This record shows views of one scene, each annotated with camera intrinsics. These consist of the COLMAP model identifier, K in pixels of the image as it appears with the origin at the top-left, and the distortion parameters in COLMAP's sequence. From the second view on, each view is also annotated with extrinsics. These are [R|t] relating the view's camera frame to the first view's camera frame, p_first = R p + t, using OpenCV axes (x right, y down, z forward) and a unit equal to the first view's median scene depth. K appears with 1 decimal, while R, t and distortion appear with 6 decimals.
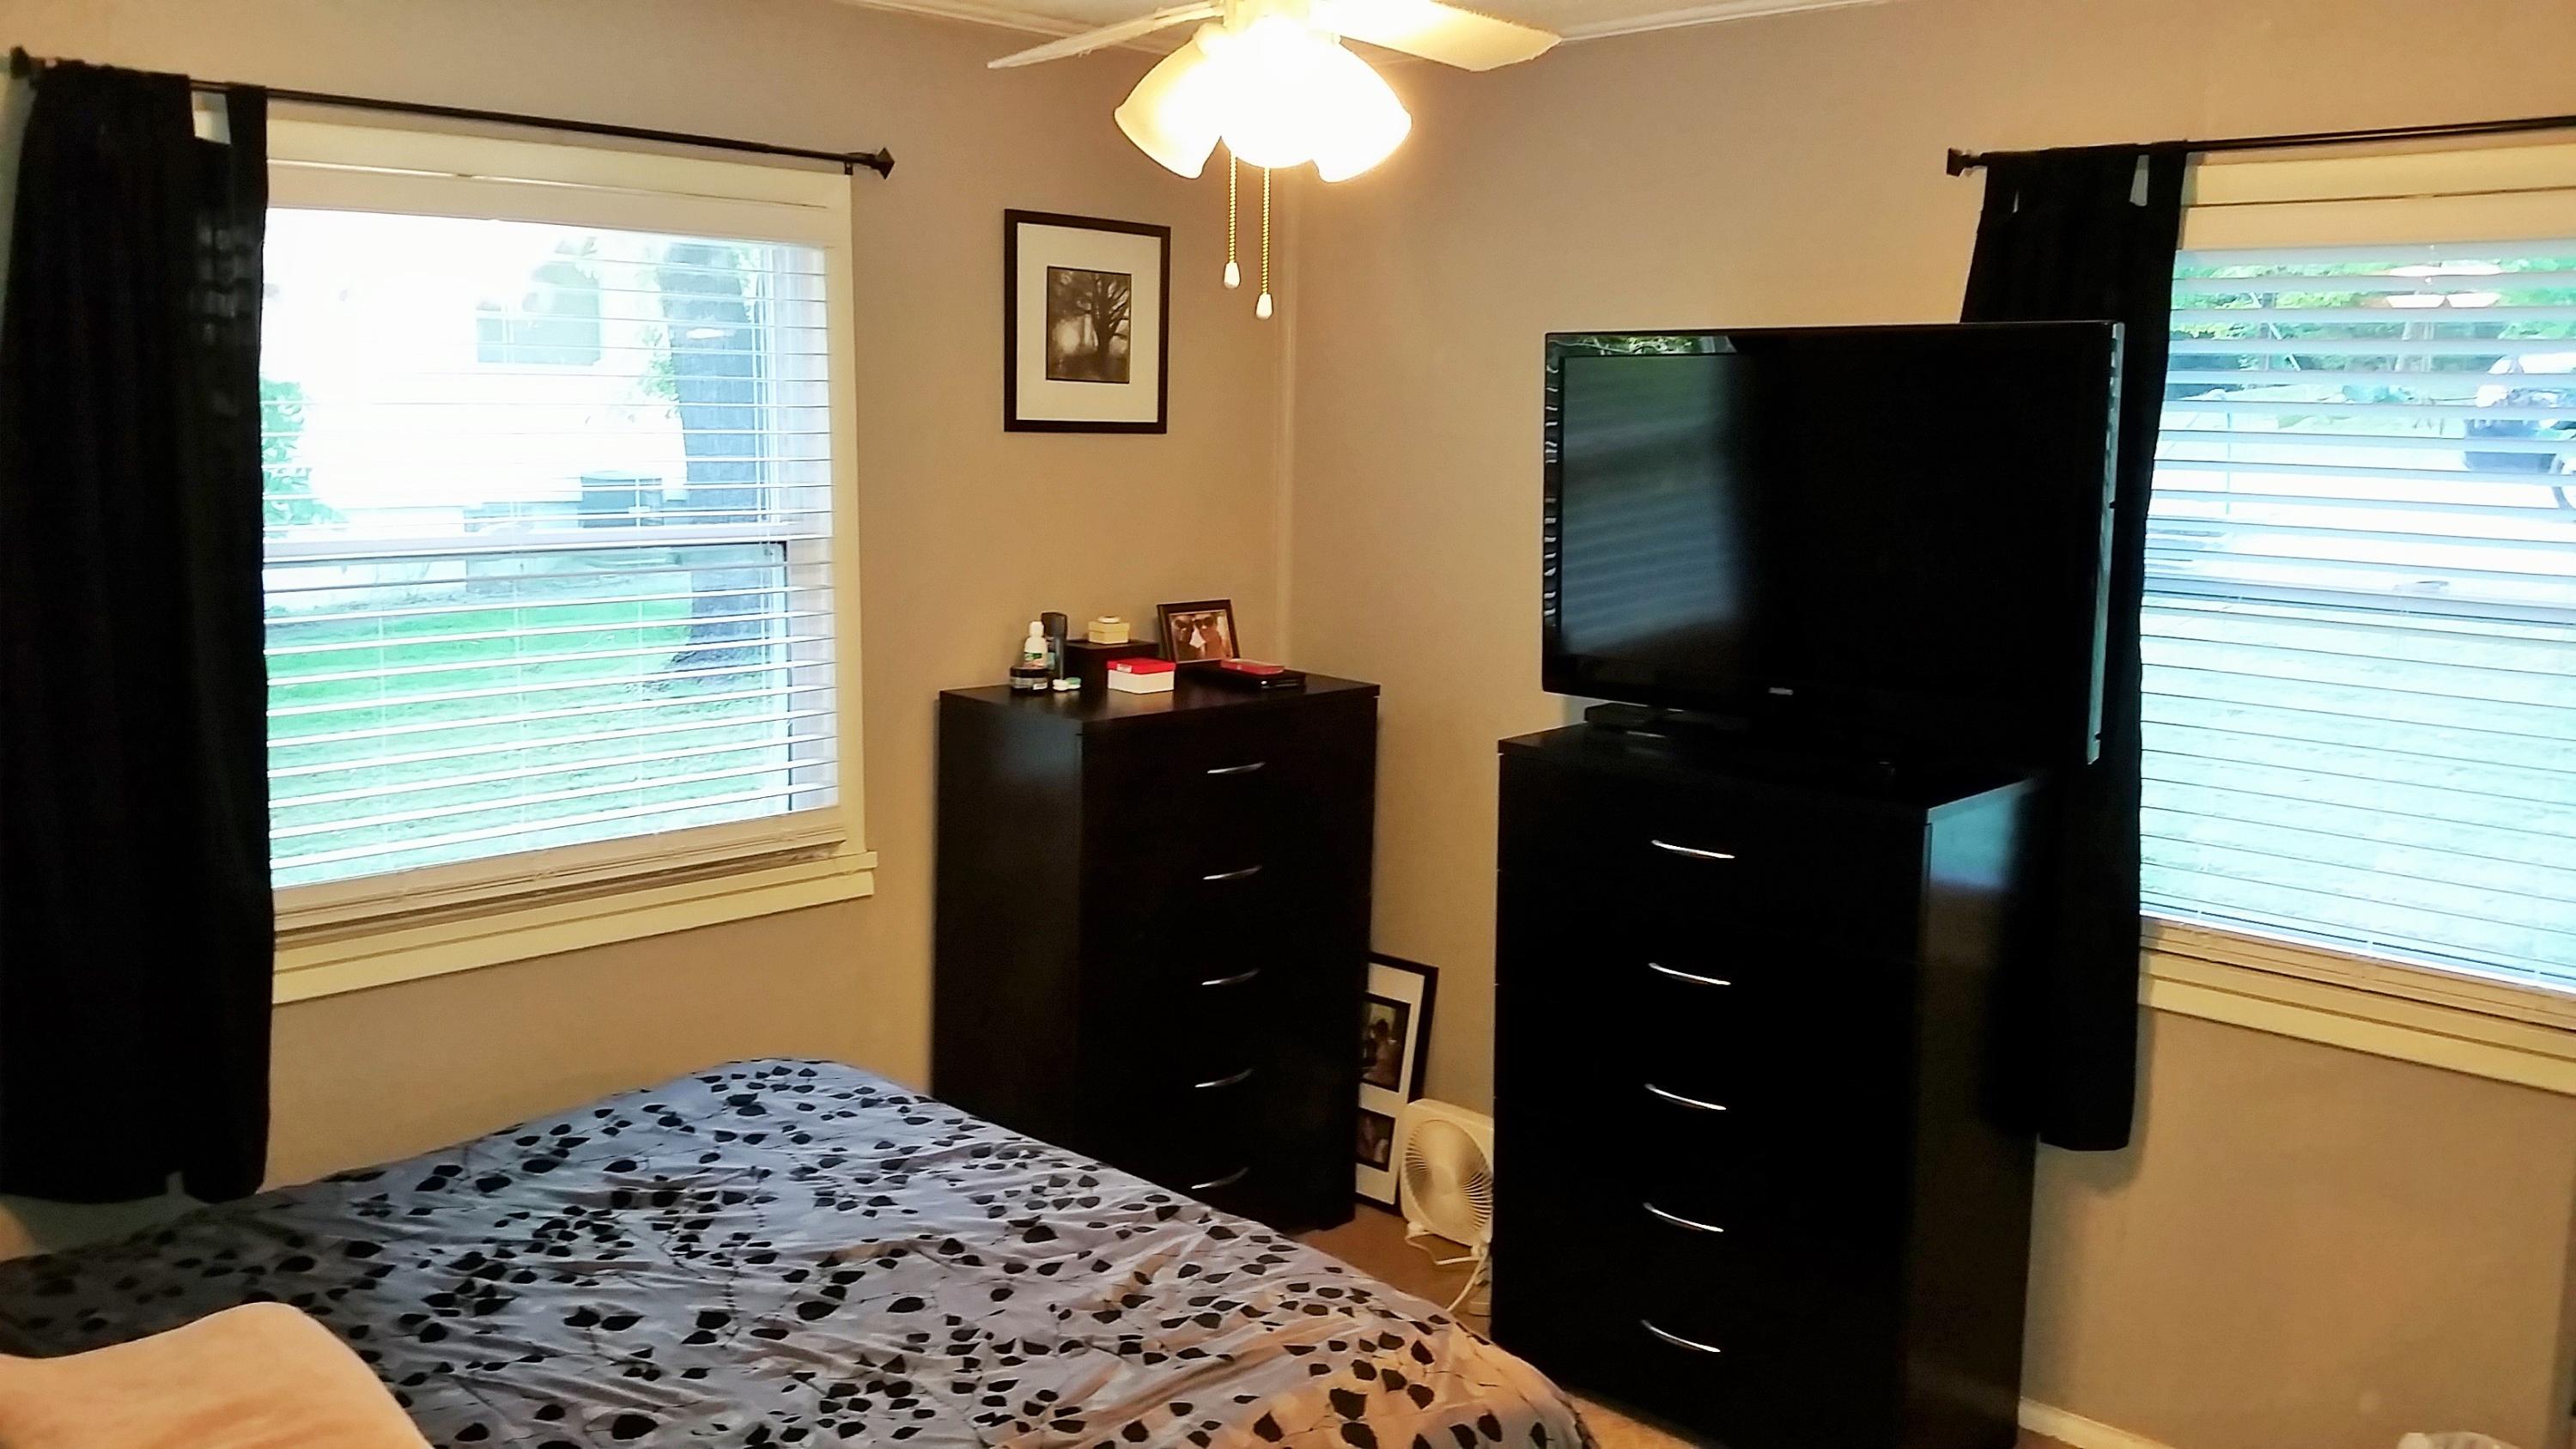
lens RADIAL K [[2102.1, 0, 1288.0], [0, 2102.1, 724.5], [0, 0, 1]] dist [0.145106, -0.319435]
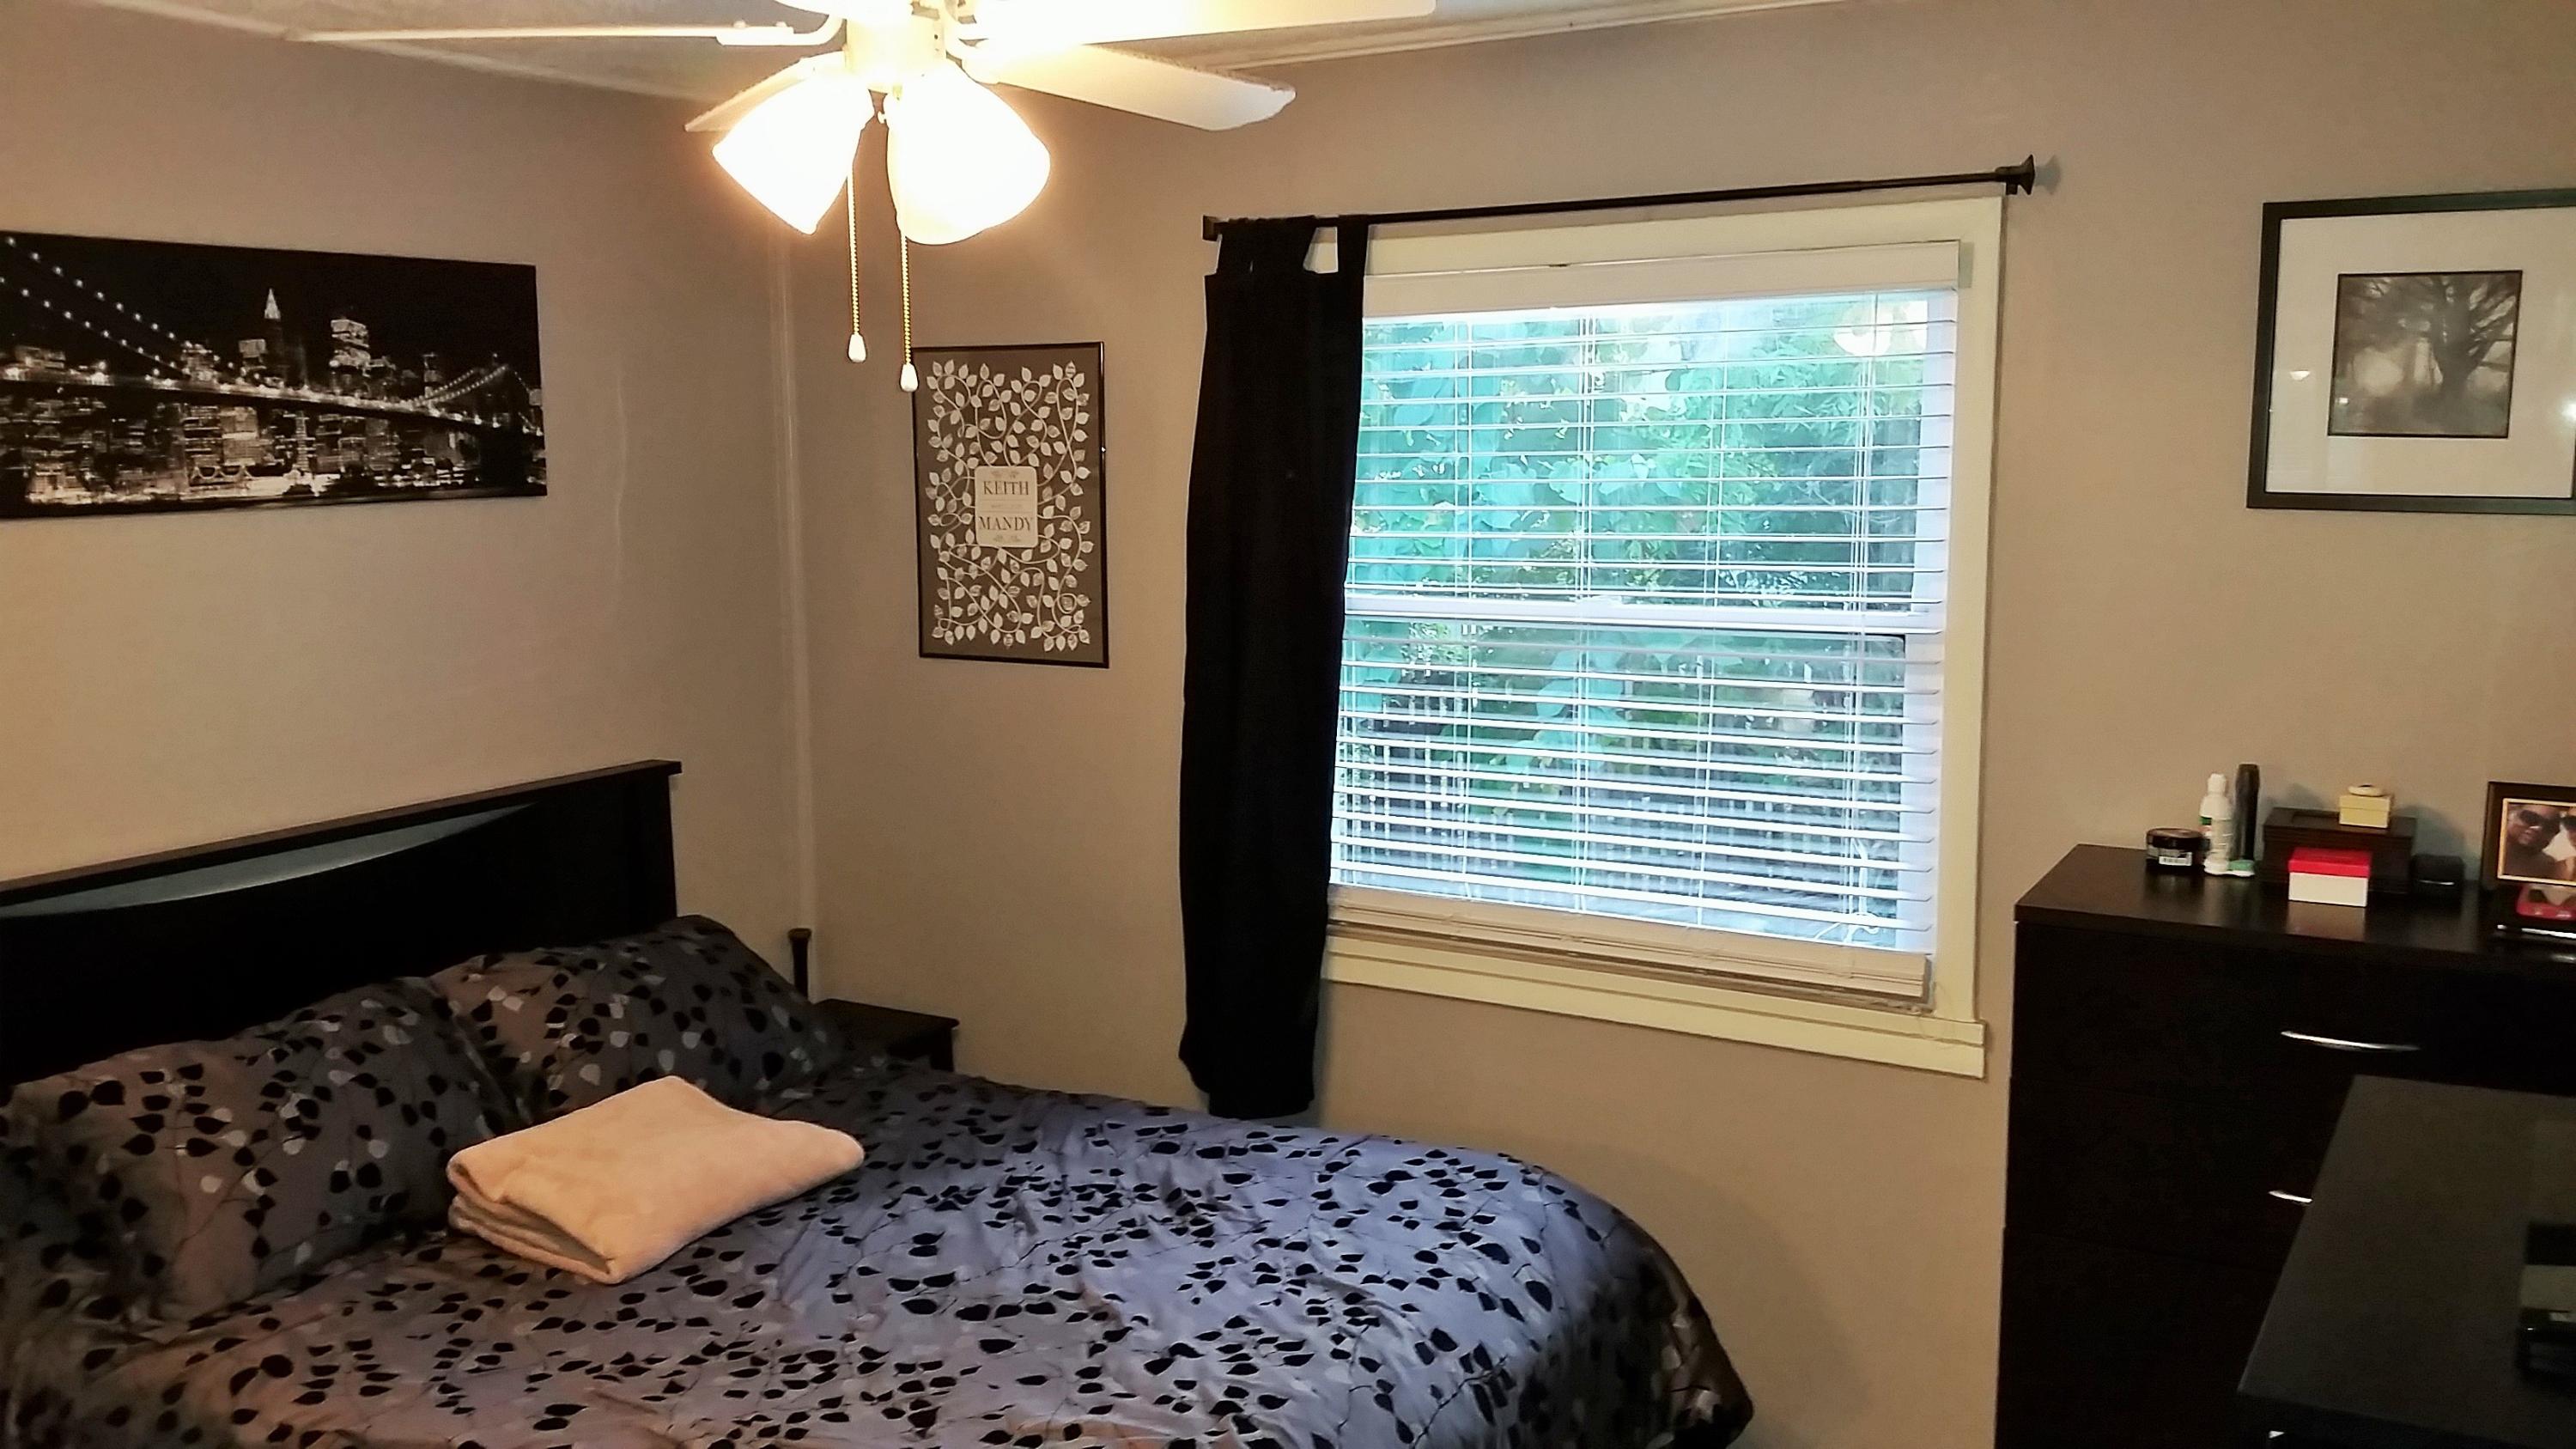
lens RADIAL K [[2102.1, 0, 1288.0], [0, 2102.1, 724.5], [0, 0, 1]] dist [0.145106, -0.319435]
pose [[0.228977, 0.110991, -0.967083, 0.690972], [-0.138125, 0.987131, 0.080588, -0.109369], [0.963582, 0.115126, 0.241361, 0.711707]]
